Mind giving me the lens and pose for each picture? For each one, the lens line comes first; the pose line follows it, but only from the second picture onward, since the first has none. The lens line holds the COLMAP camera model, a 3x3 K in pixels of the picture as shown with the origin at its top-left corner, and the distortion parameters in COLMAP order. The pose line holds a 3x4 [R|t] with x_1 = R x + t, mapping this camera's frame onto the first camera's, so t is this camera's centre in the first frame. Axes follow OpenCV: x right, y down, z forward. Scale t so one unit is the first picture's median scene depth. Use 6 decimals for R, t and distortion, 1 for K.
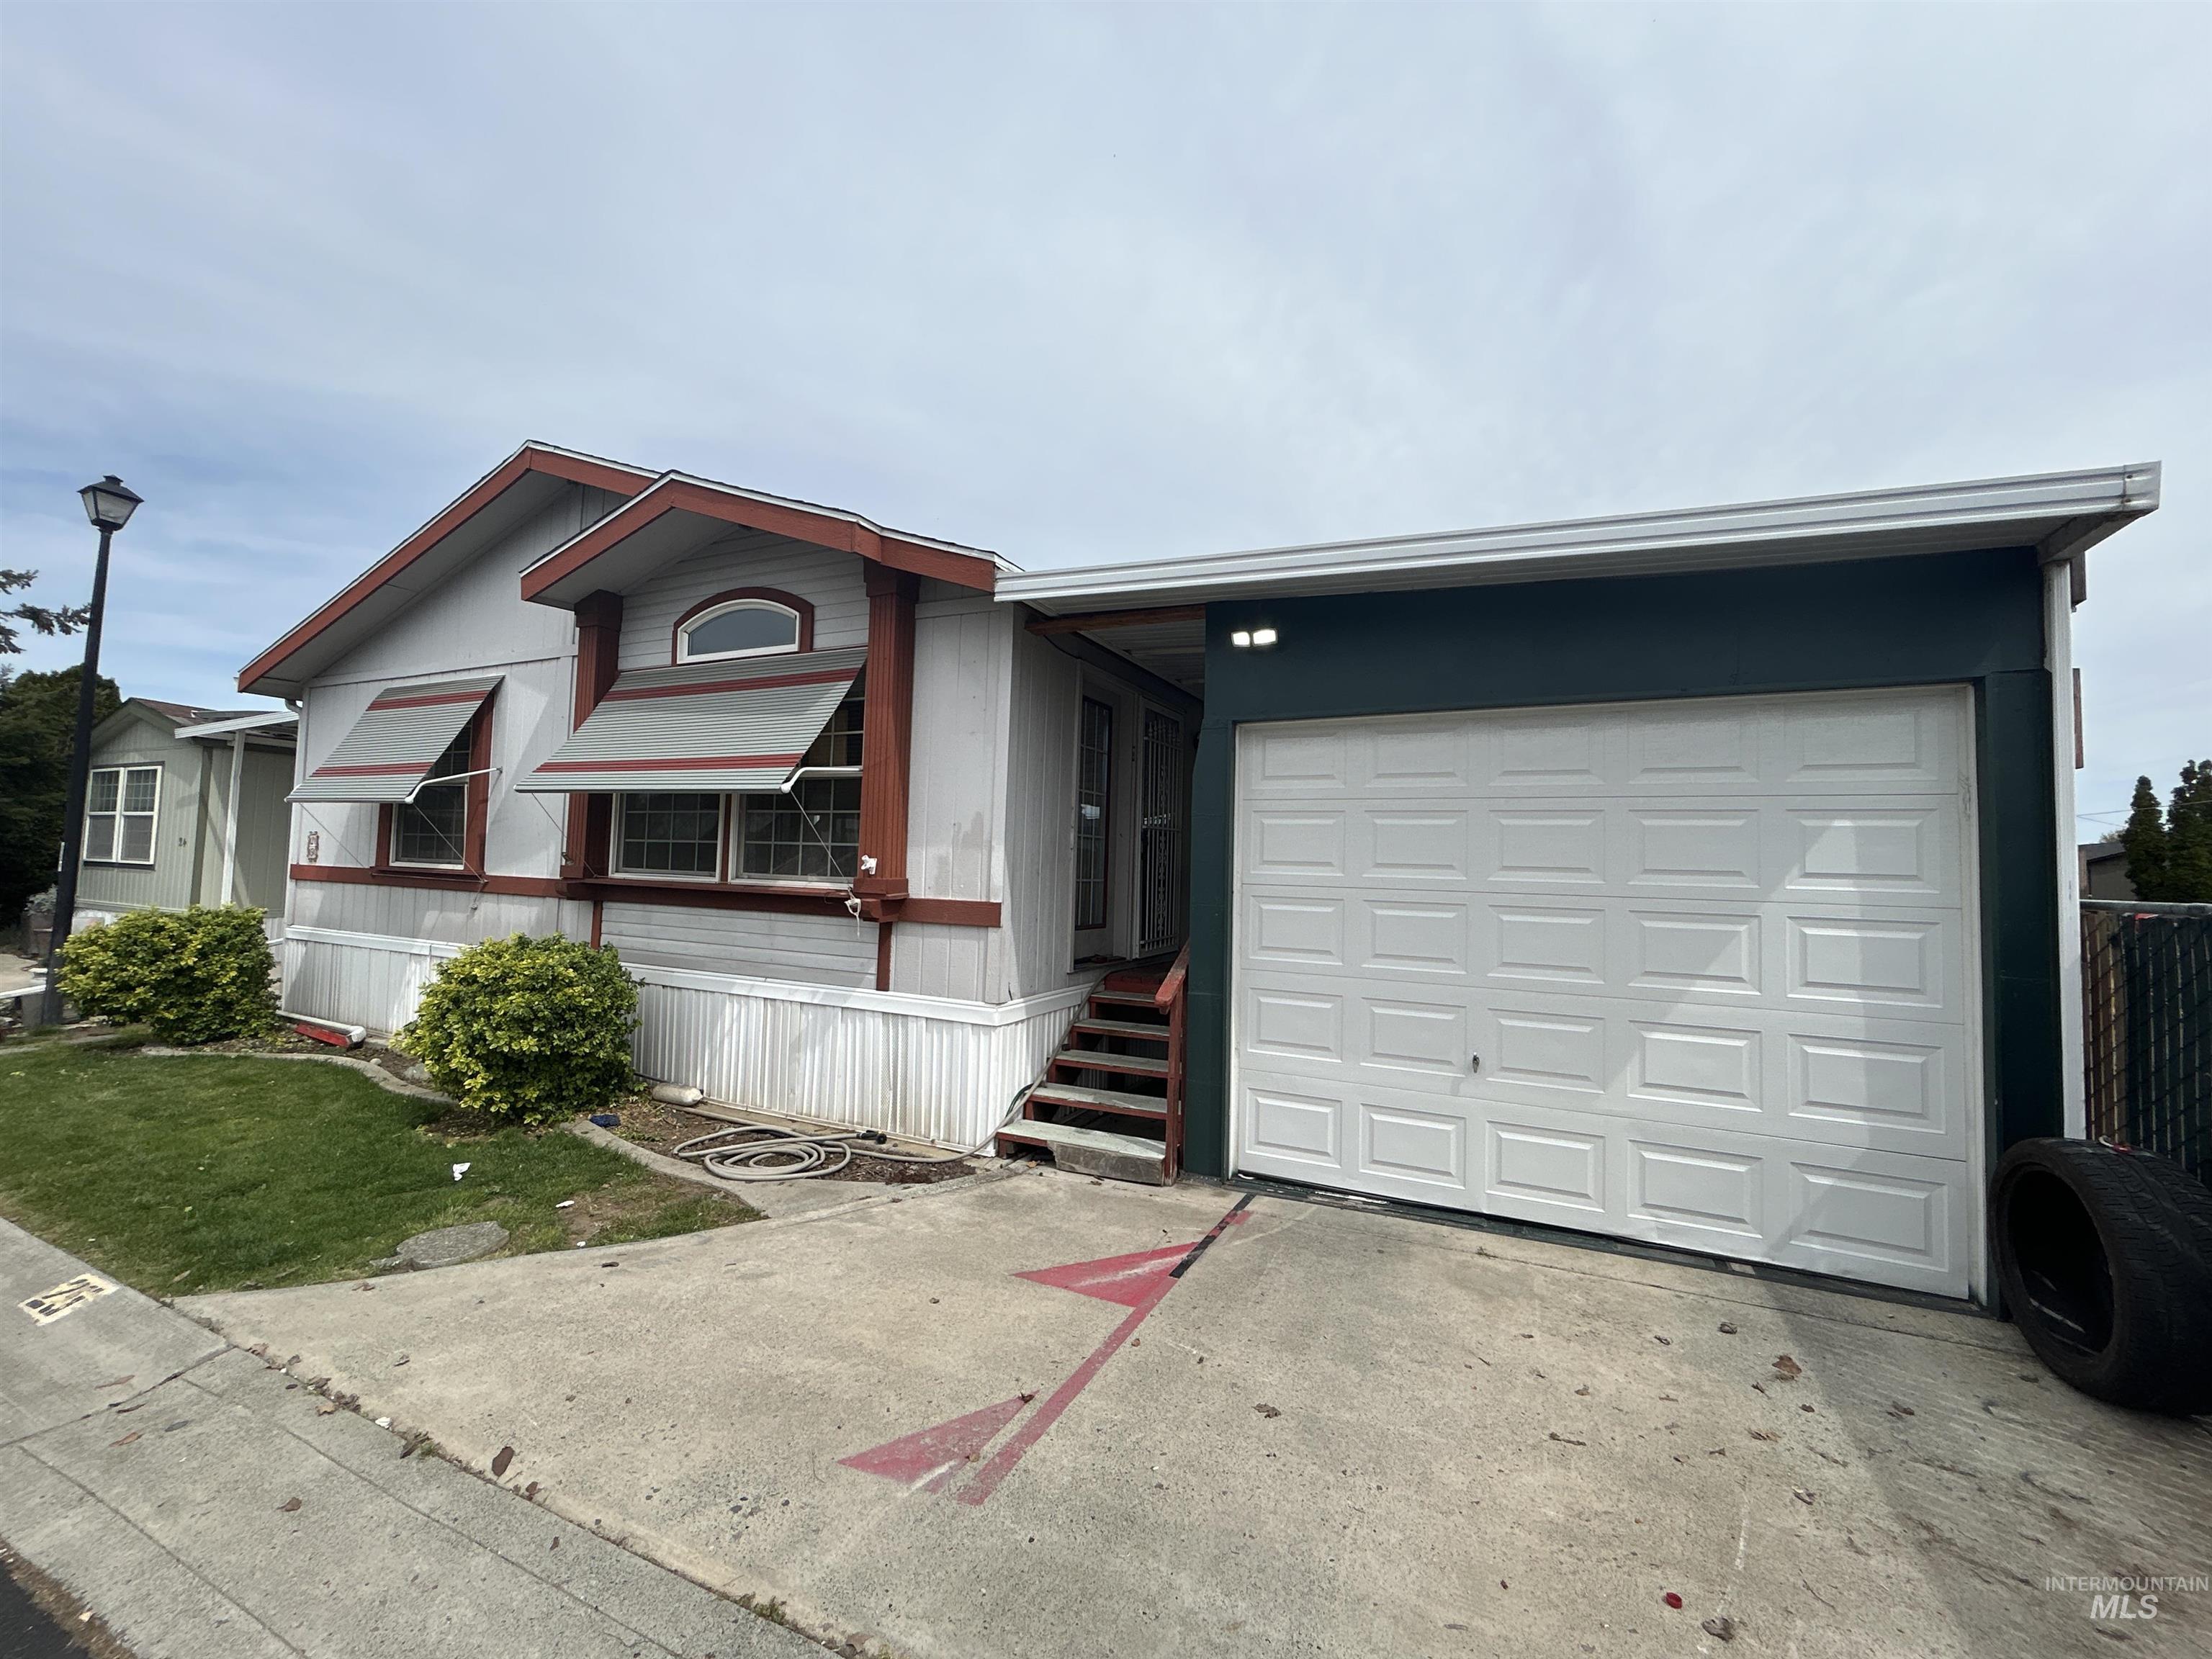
lens RADIAL K [[888.9, 0, 1096.3], [0, 888.9, 841.9], [0, 0, 1]] dist [-0.000180, 0.001442]
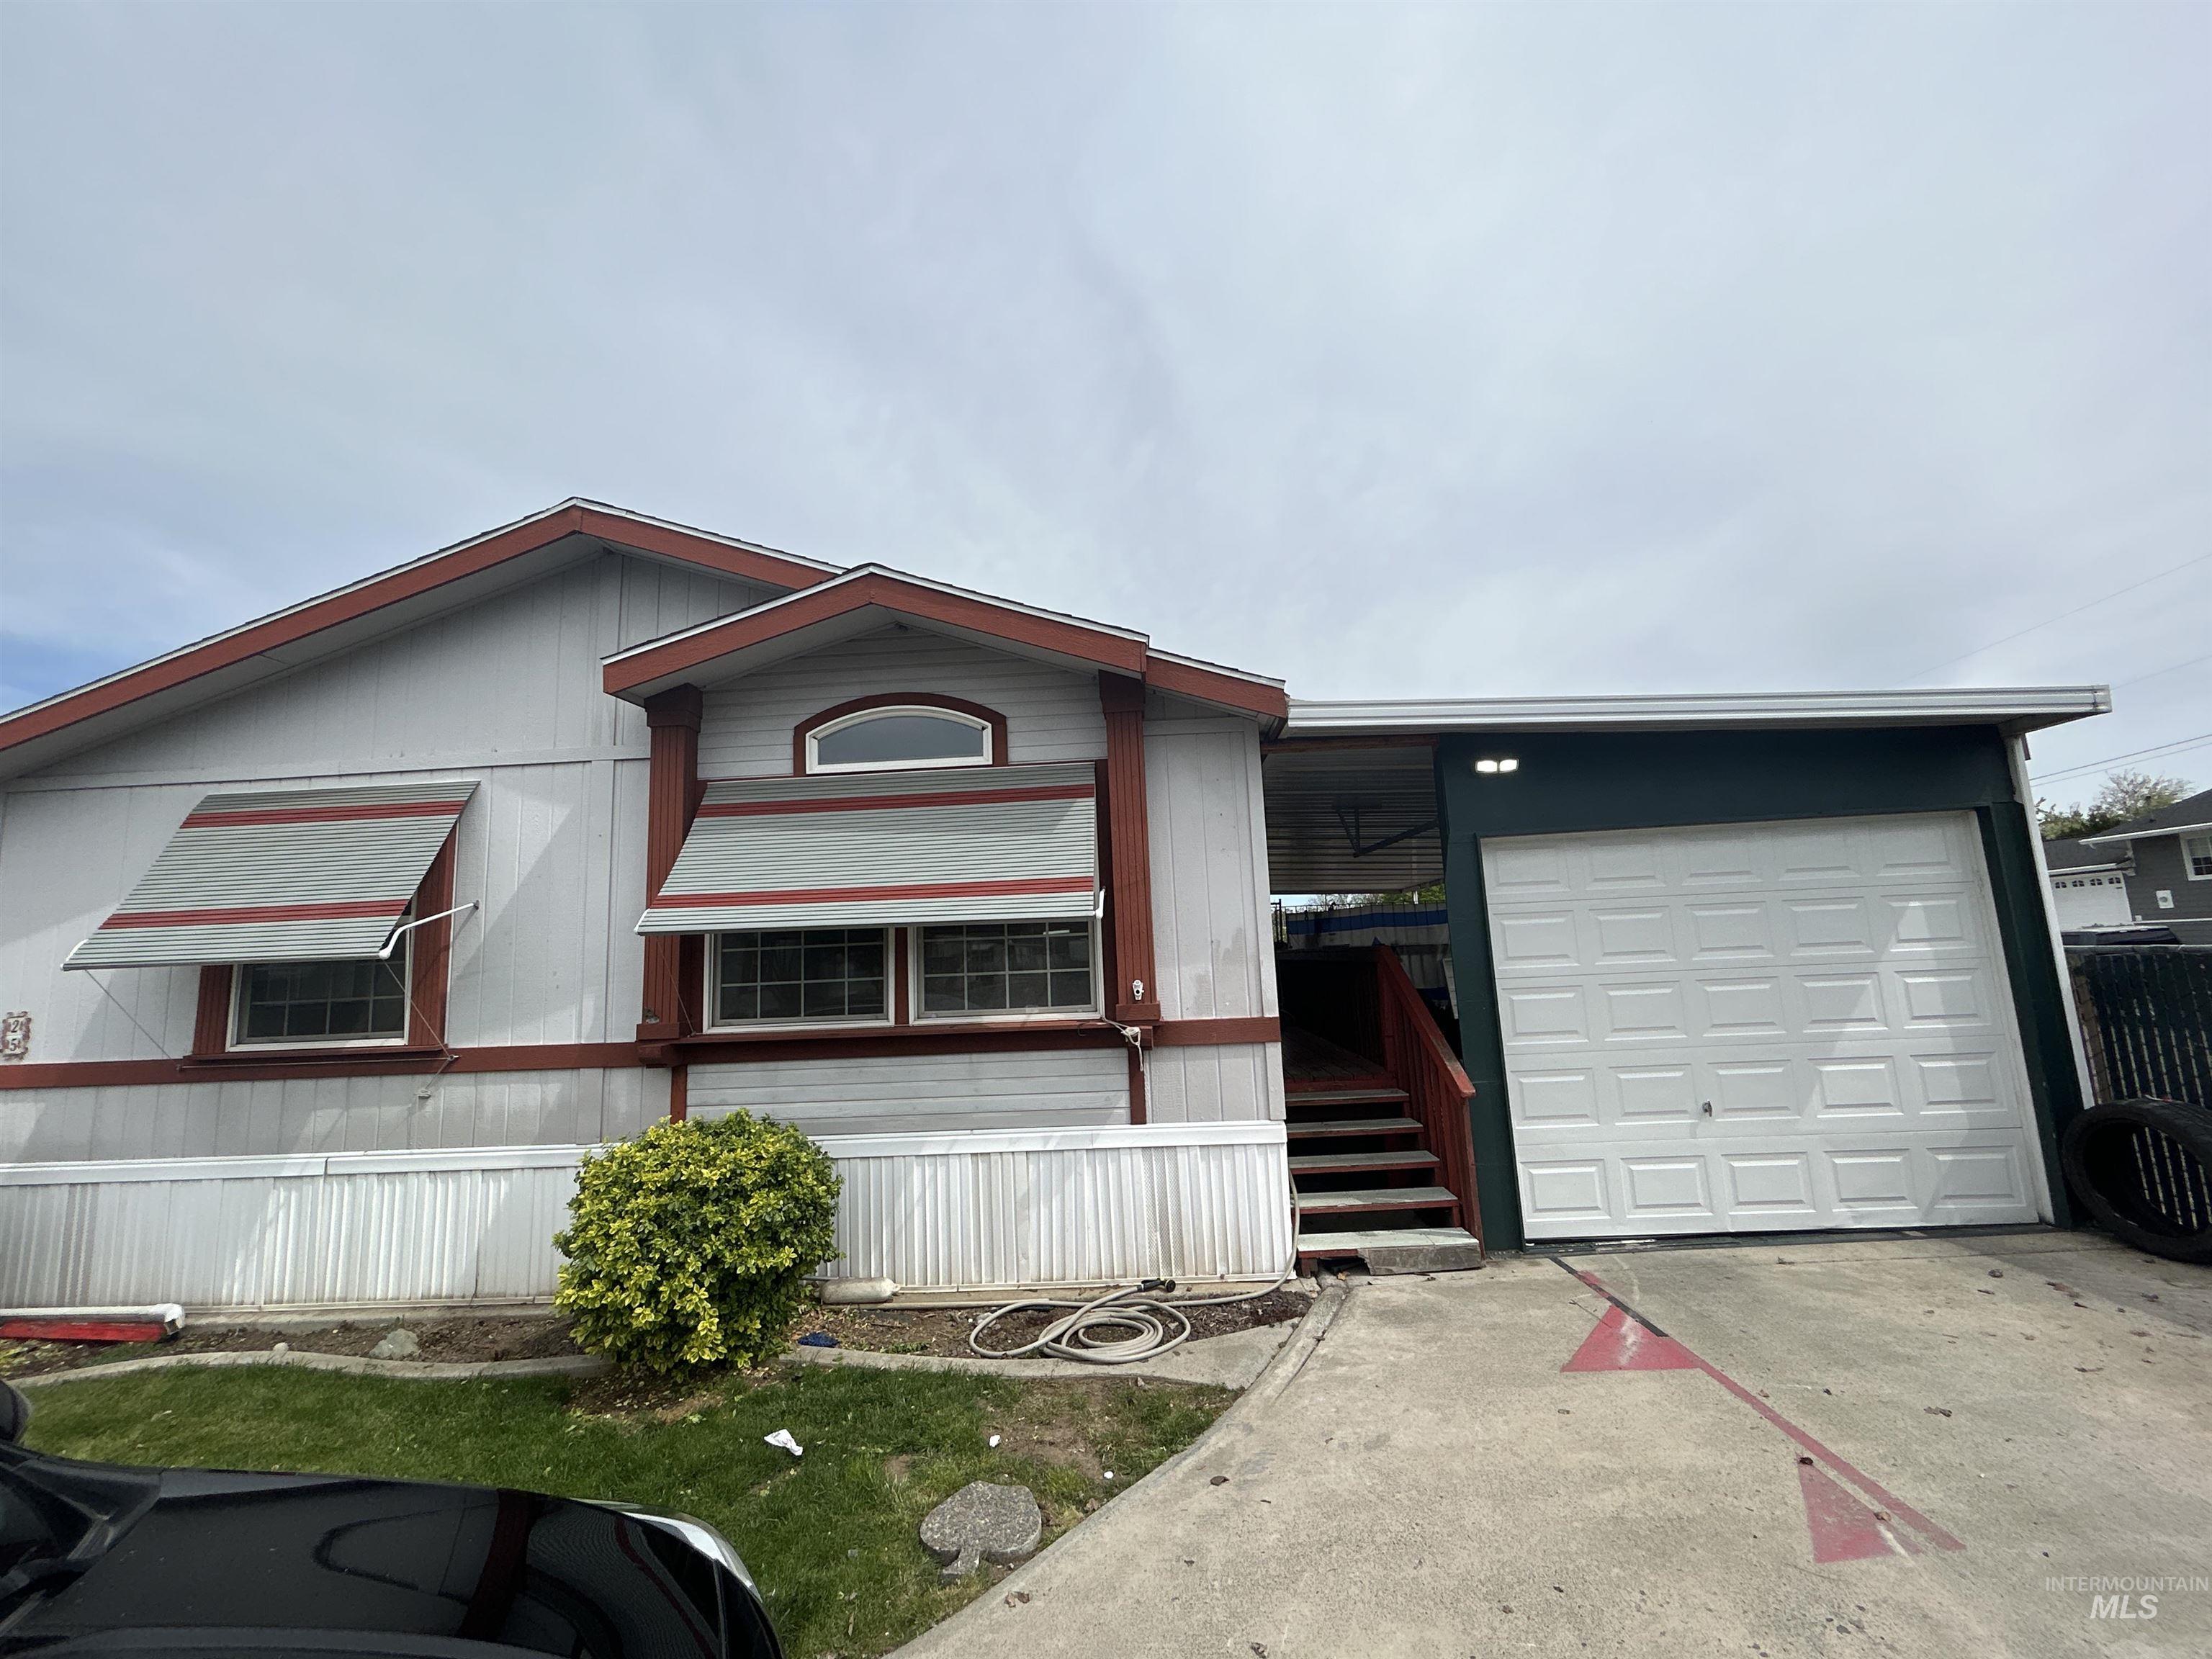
lens RADIAL K [[888.9, 0, 1087.3], [0, 888.9, 845.6], [0, 0, 1]] dist [-0.000180, 0.001442]
pose [[0.916073, -0.020769, 0.400473, -0.541610], [0.059263, 0.994704, -0.083978, -0.040884], [-0.396608, 0.100663, 0.912452, 0.108420]]
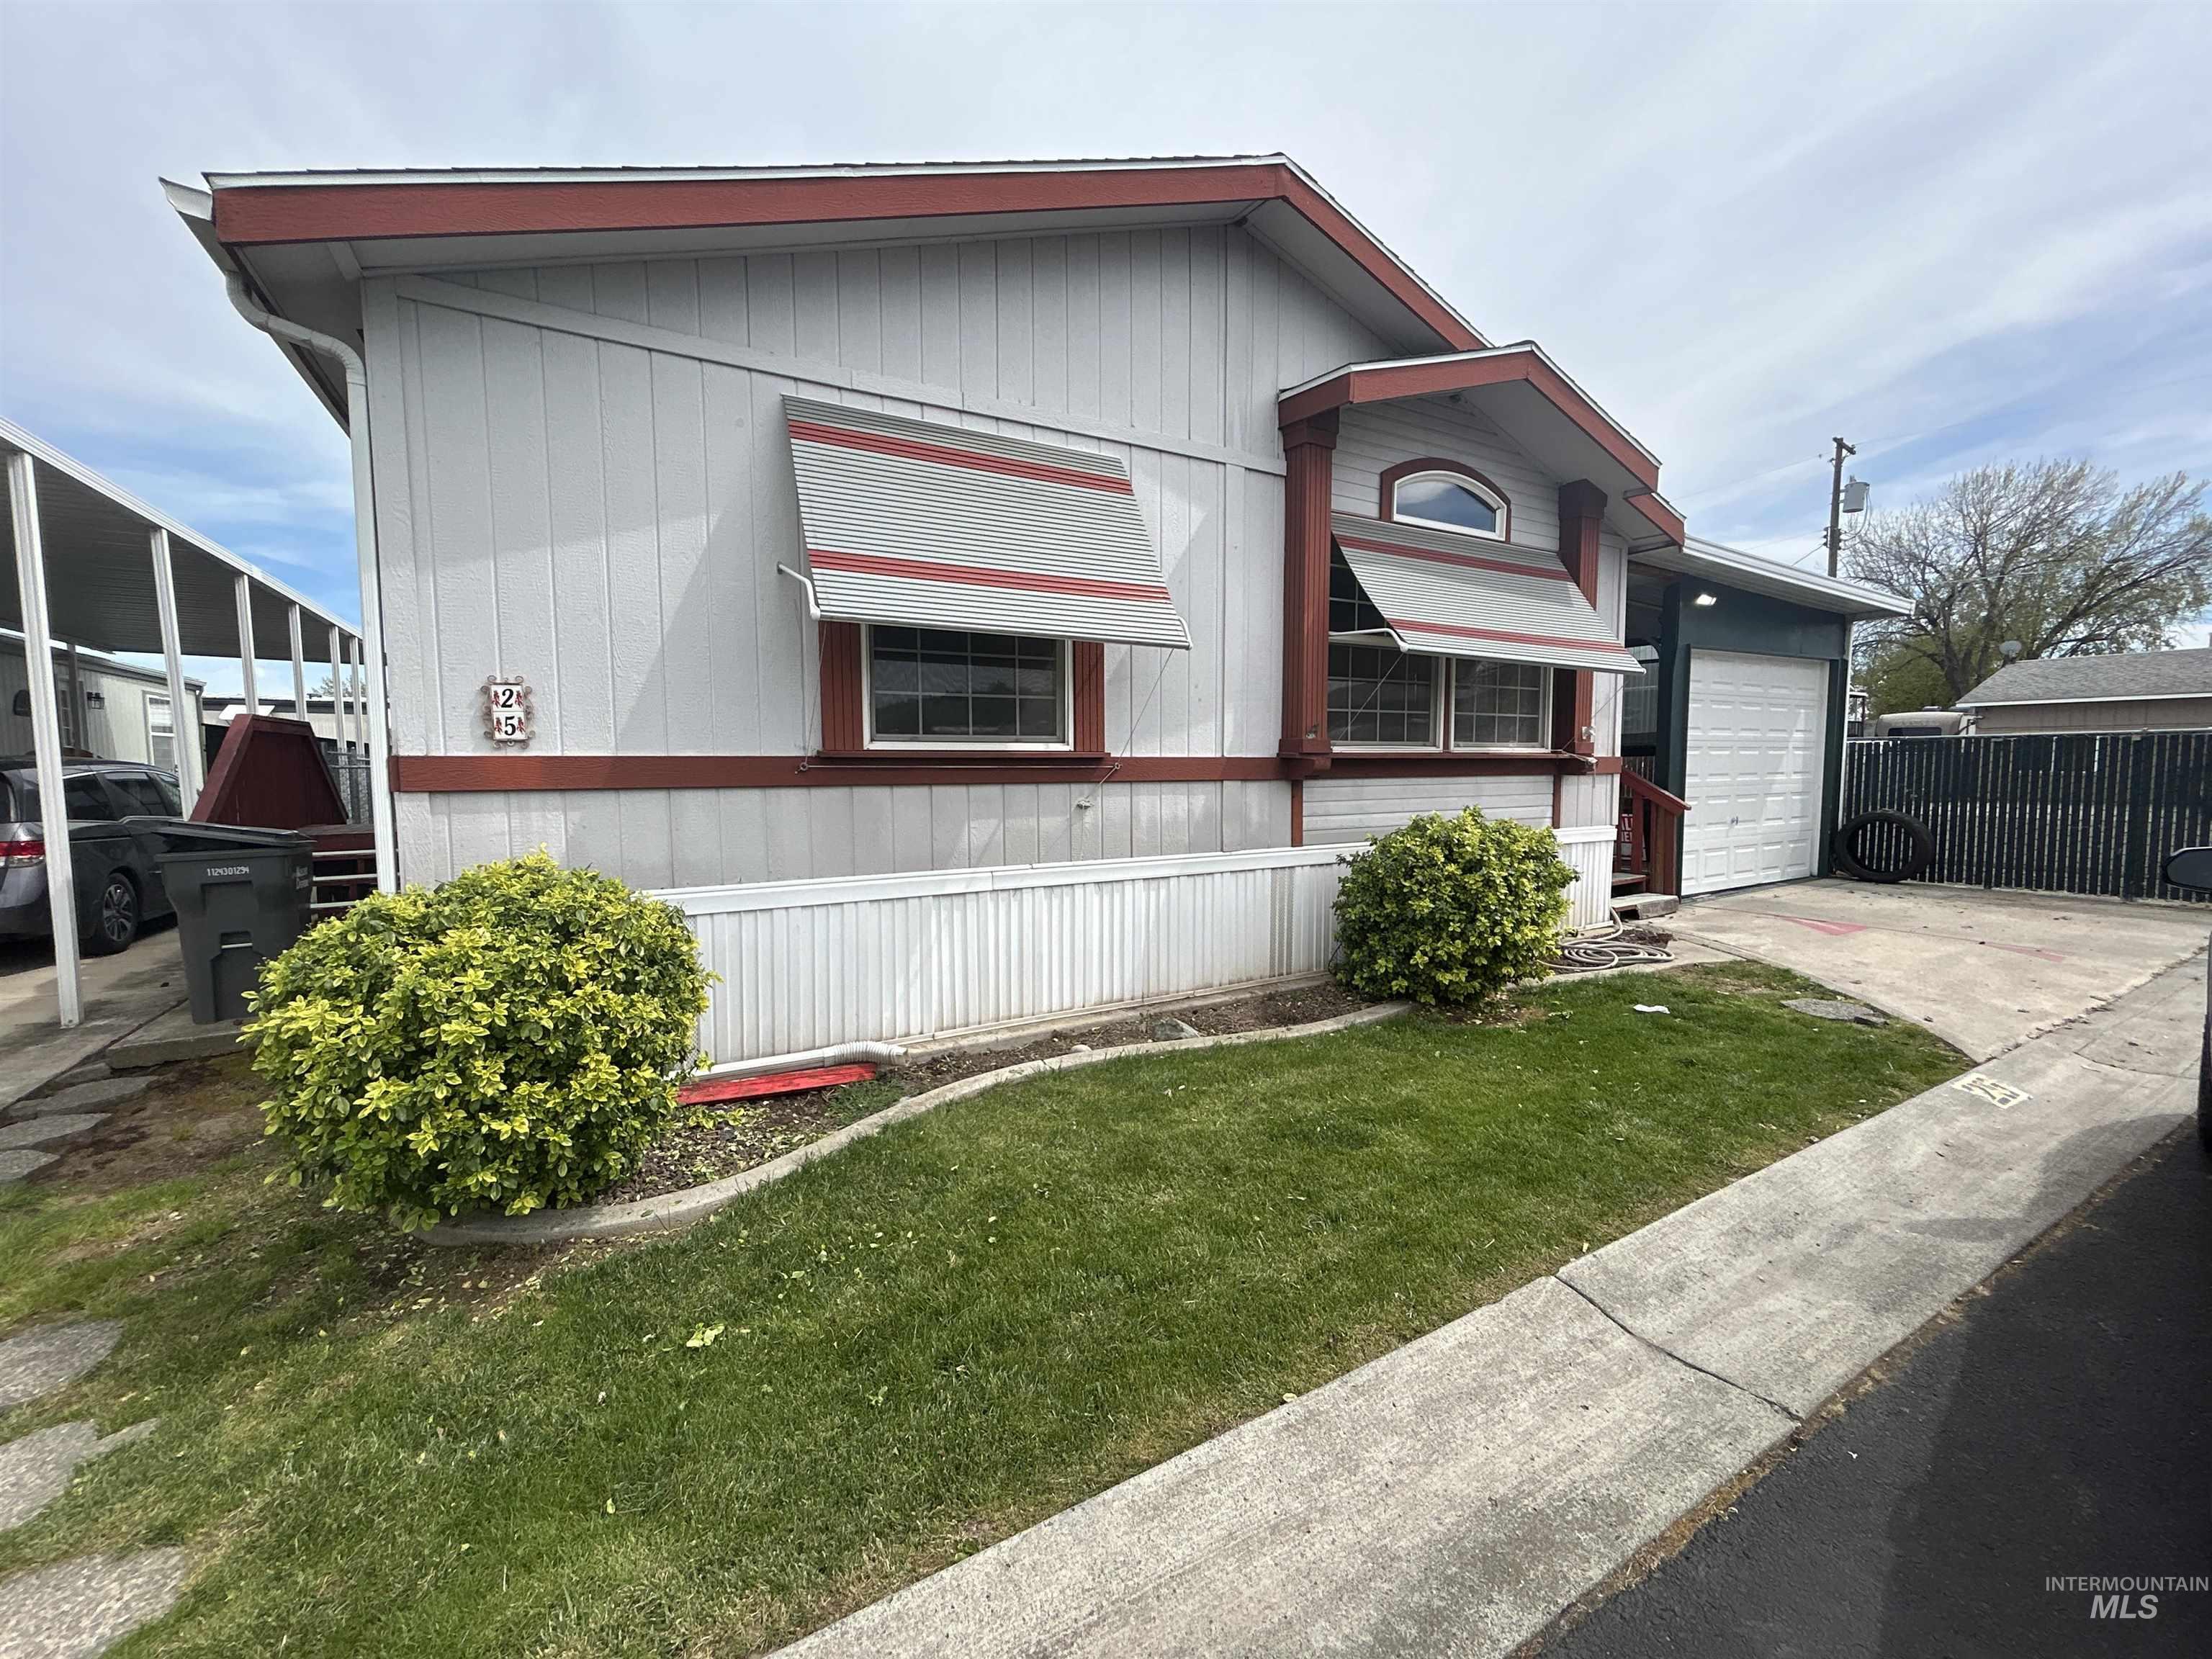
lens RADIAL K [[888.9, 0, 1091.1], [0, 888.9, 823.9], [0, 0, 1]] dist [-0.000180, 0.001442]
pose [[0.569960, -0.109930, 0.814286, -1.391502], [-0.027068, 0.987960, 0.152322, -0.018144], [-0.821227, -0.108858, 0.560122, 0.674951]]
